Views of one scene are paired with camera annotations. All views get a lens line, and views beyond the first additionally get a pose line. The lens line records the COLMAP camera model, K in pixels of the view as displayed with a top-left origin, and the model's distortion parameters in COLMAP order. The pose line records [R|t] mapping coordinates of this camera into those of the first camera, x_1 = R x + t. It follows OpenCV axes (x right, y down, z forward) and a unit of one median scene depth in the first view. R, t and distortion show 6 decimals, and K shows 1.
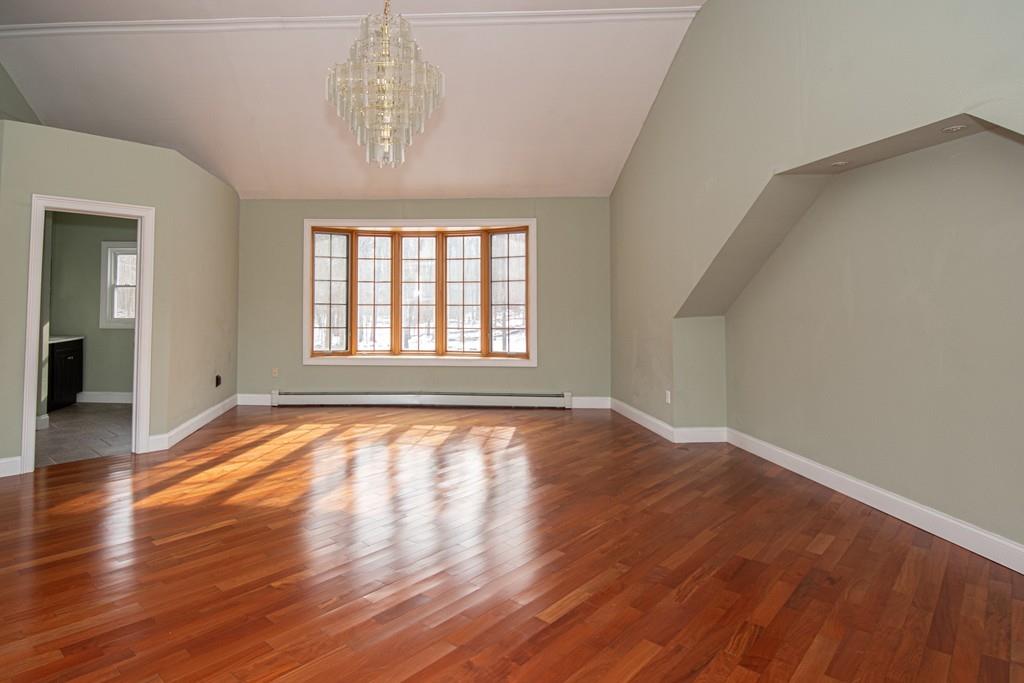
lens RADIAL K [[593.4, 0, 509.8], [0, 593.4, 273.7], [0, 0, 1]] dist [0.026636, -0.000910]
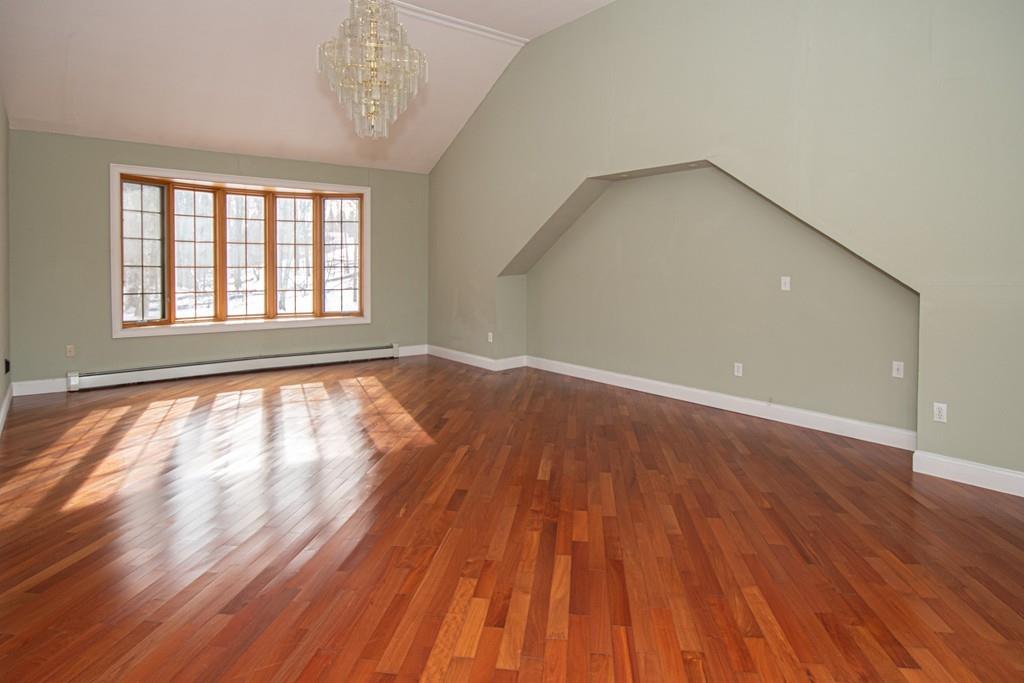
lens RADIAL K [[593.4, 0, 509.8], [0, 593.4, 273.7], [0, 0, 1]] dist [0.026636, -0.000910]
pose [[0.760651, -0.009302, 0.649095, -0.462543], [-0.032531, 0.998095, 0.052425, -0.000816], [-0.648346, -0.060992, 0.758899, 0.000487]]
